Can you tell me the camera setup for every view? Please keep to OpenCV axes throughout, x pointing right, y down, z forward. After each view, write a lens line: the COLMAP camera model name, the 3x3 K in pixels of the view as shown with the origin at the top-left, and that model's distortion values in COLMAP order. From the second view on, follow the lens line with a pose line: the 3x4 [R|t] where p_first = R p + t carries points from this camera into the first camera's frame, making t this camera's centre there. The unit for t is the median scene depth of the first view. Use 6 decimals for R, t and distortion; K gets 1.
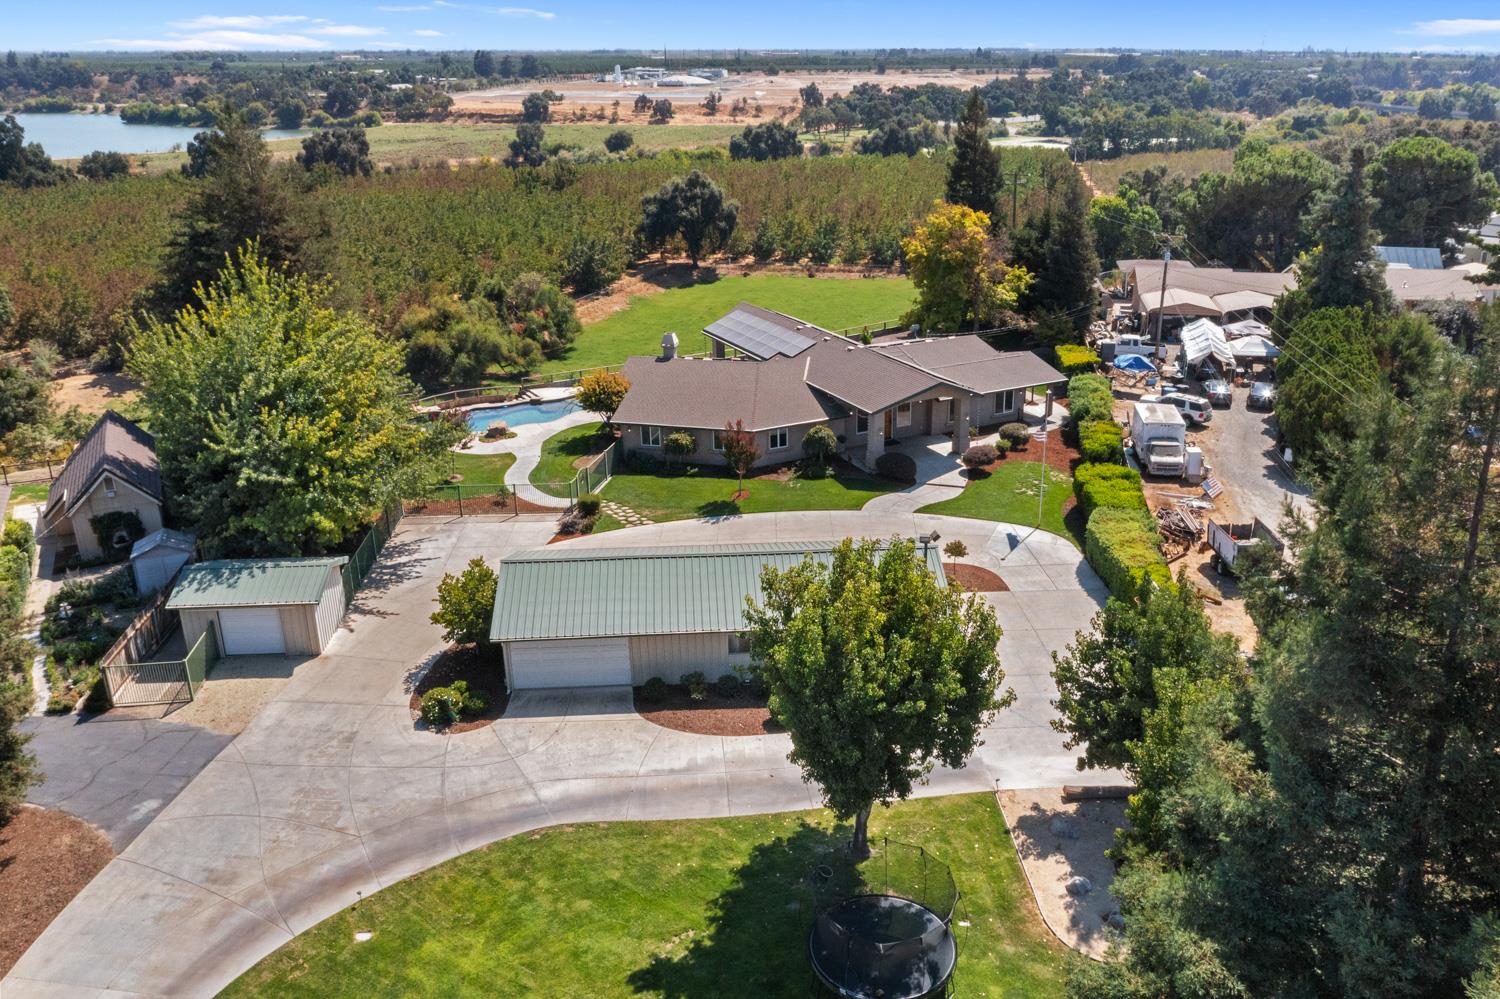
lens RADIAL K [[1171.4, 0, 727.8], [0, 1171.4, 525.2], [0, 0, 1]] dist [-0.025878, 0.003596]
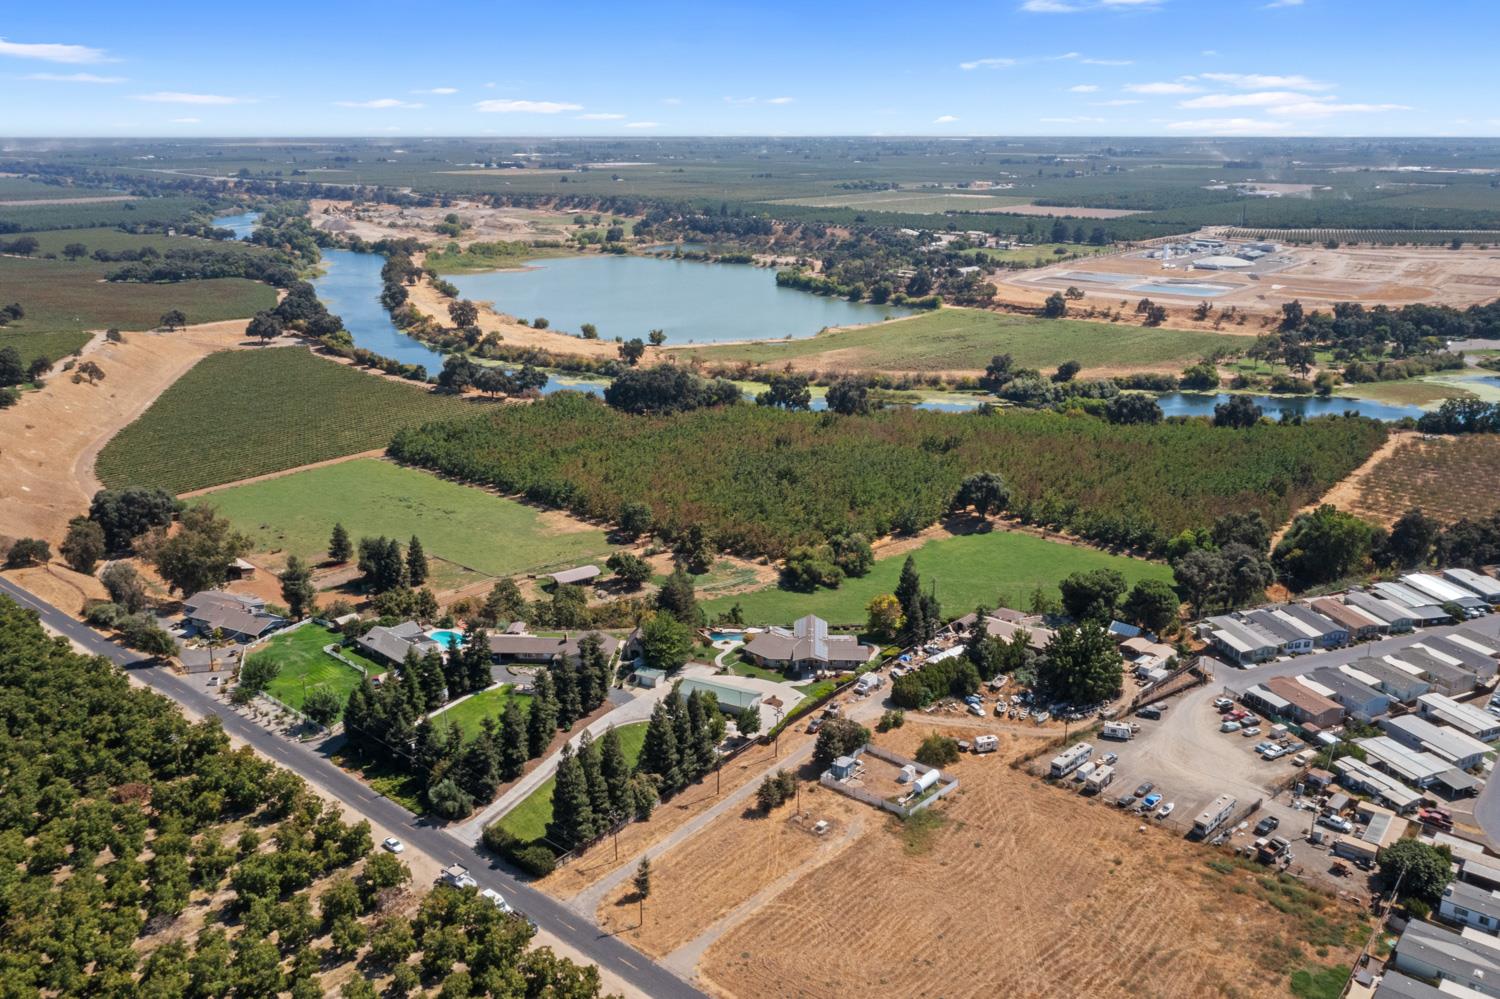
lens RADIAL K [[1171.4, 0, 727.8], [0, 1171.4, 525.2], [0, 0, 1]] dist [-0.025878, 0.003596]
pose [[0.860022, 0.165225, -0.482766, 0.188634], [-0.186505, 0.982446, 0.003990, -0.055185], [0.474950, 0.086607, 0.875741, -0.285608]]
